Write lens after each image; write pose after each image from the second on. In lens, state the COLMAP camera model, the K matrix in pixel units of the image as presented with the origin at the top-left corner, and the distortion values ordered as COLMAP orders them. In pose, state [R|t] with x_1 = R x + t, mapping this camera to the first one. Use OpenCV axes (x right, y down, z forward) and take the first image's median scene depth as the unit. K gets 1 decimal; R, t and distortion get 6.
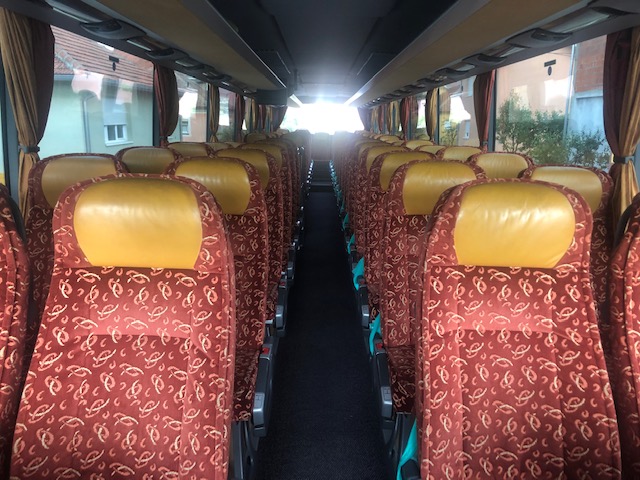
lens RADIAL K [[514.2, 0, 320.0], [0, 514.2, 240.0], [0, 0, 1]] dist [0.062991, -0.164478]
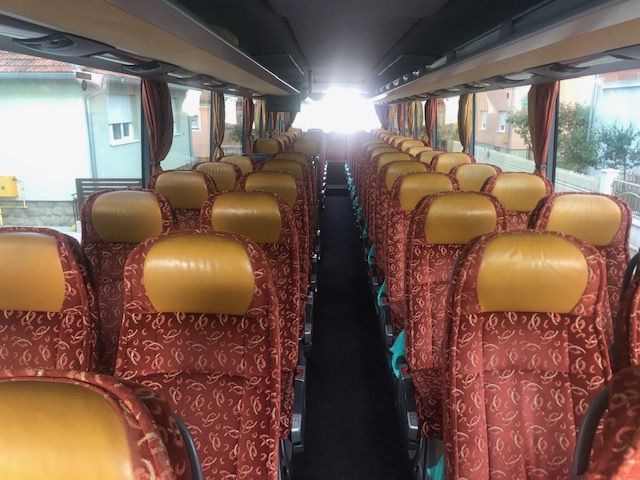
lens RADIAL K [[524.5, 0, 322.1], [0, 524.5, 236.3], [0, 0, 1]] dist [0.008994, 0.002707]
pose [[0.999790, -0.004666, -0.019946, -0.013015], [0.004770, 0.999975, 0.005169, -0.067352], [0.019921, -0.005263, 0.999788, 0.127853]]
